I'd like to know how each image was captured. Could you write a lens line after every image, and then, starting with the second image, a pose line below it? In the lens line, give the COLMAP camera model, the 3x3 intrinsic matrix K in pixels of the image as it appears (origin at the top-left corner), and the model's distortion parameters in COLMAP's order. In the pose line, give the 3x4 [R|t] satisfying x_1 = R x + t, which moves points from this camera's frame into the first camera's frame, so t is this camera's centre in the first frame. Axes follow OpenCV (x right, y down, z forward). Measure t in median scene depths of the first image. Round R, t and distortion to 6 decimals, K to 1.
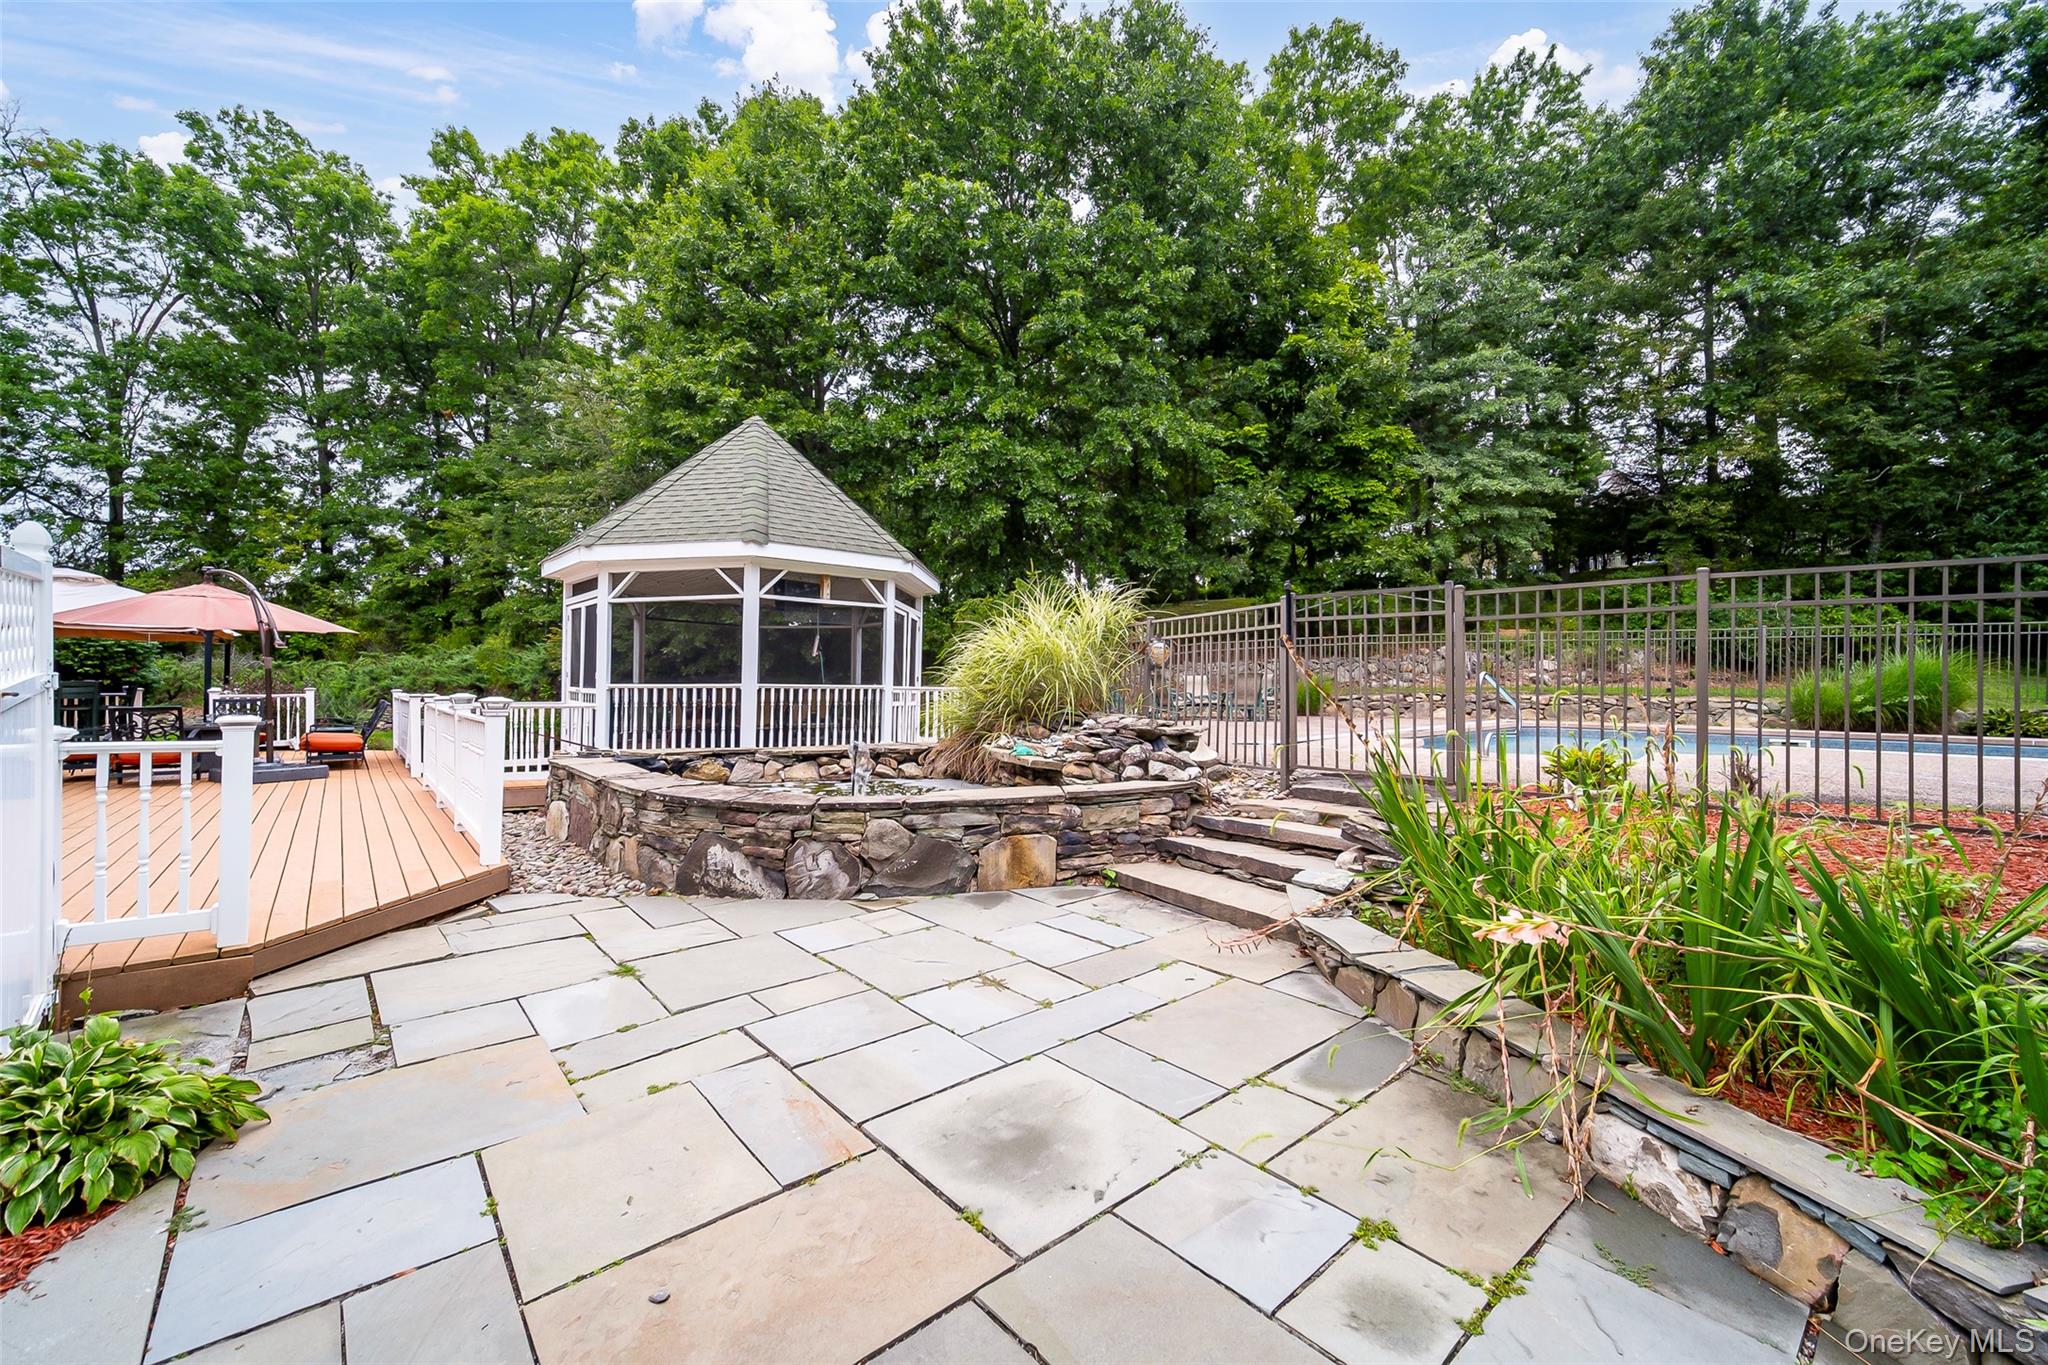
lens RADIAL K [[804.3, 0, 1012.5], [0, 804.3, 685.5], [0, 0, 1]] dist [0.002132, 0.000318]
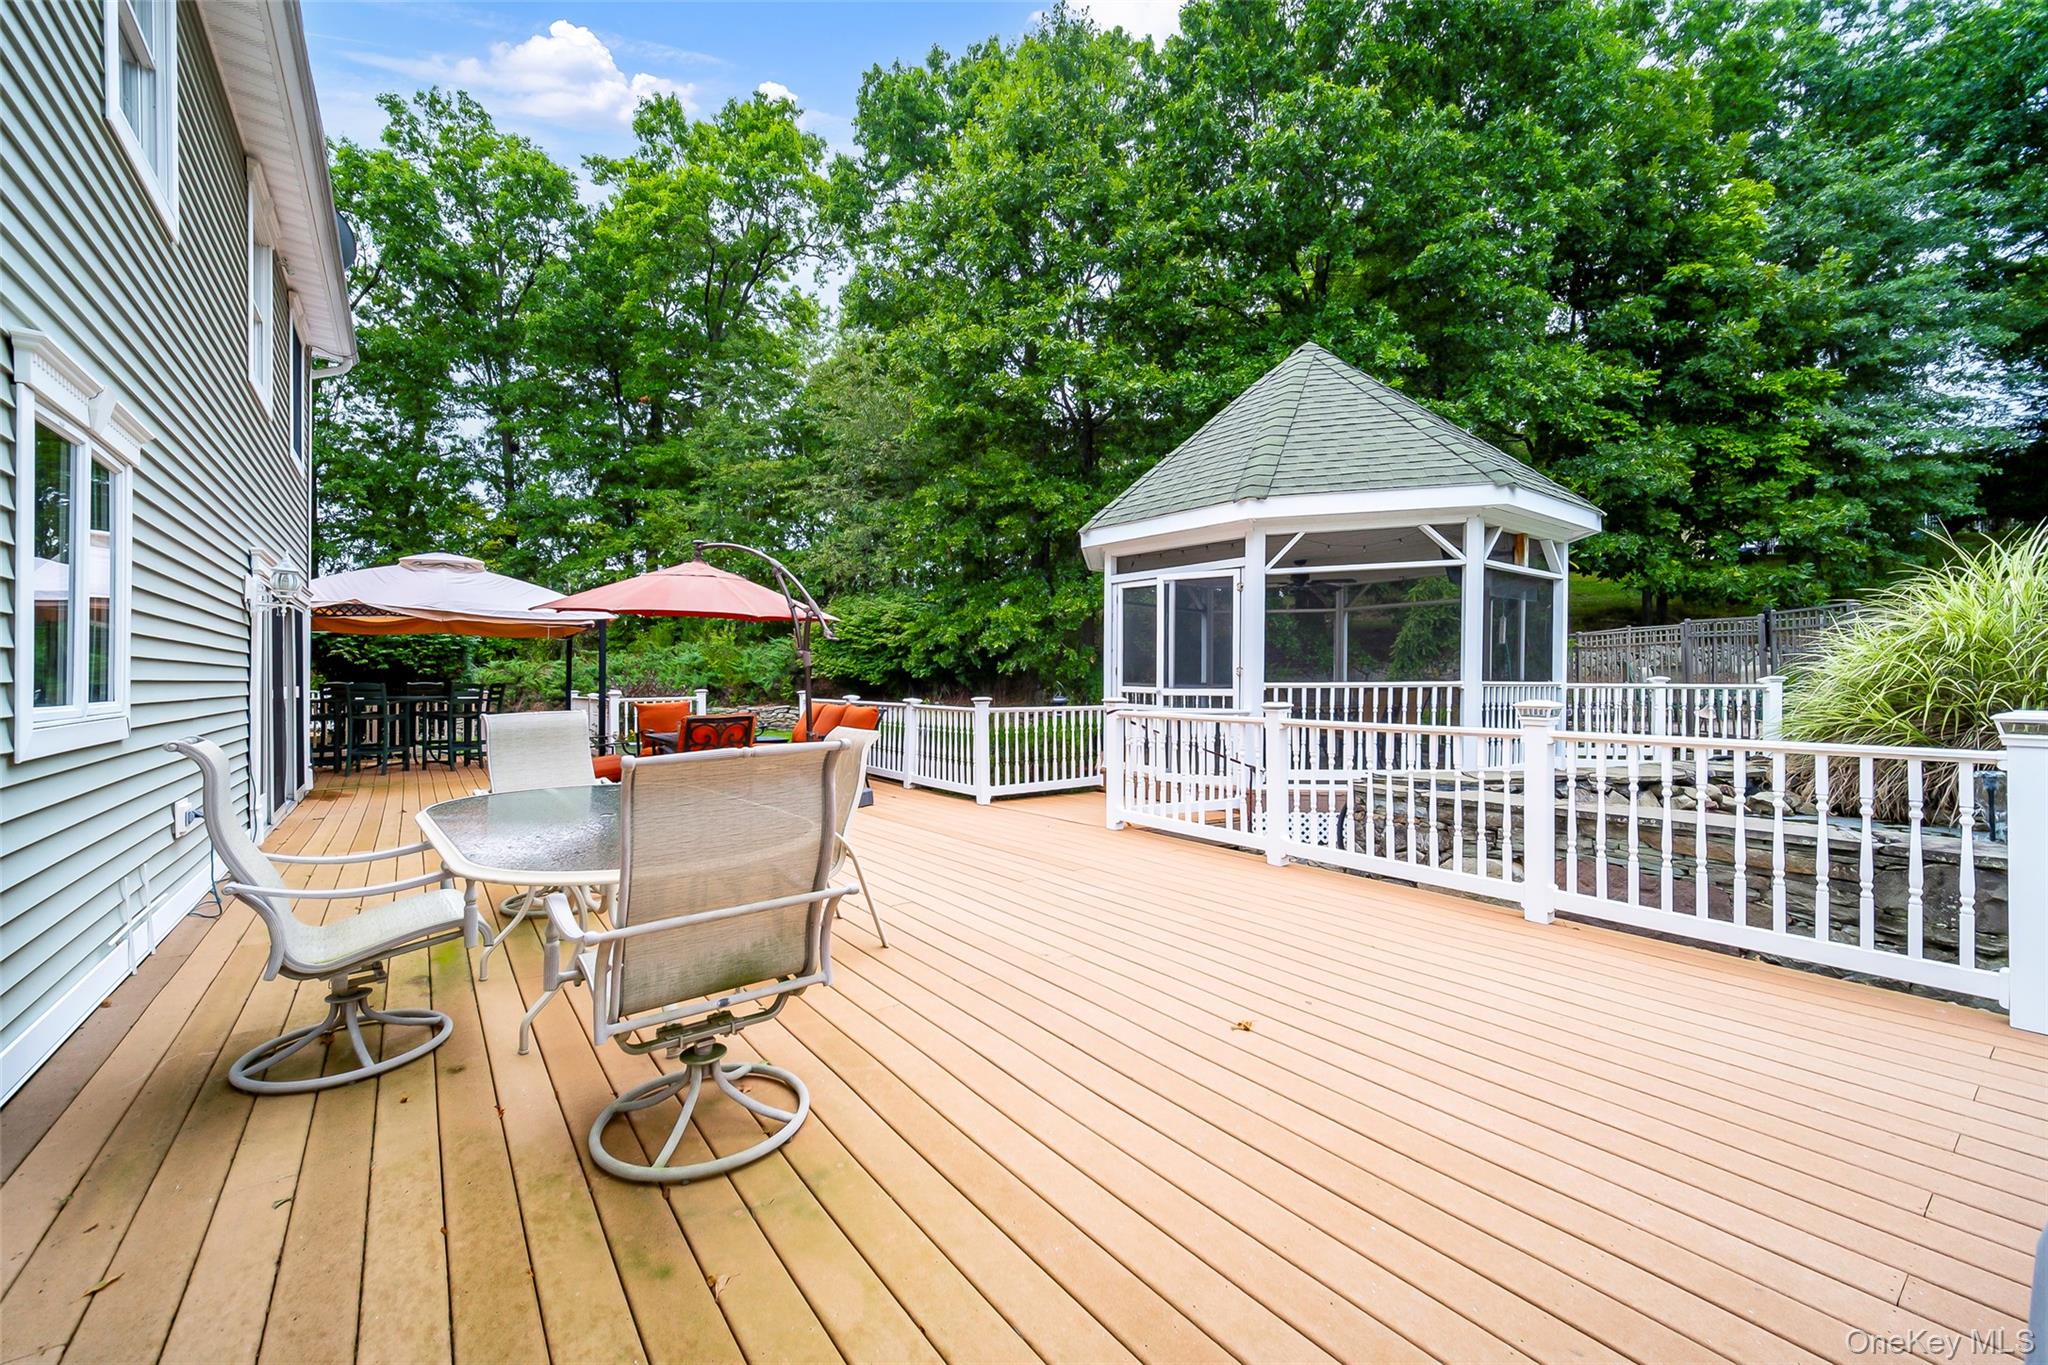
lens RADIAL K [[814.7, 0, 1024.1], [0, 814.7, 679.2], [0, 0, 1]] dist [0.001620, 0.000235]
pose [[0.998173, -0.007355, -0.059976, -0.248911], [0.007260, 0.999972, -0.001793, -0.002246], [0.059987, 0.001354, 0.998198, 0.084098]]
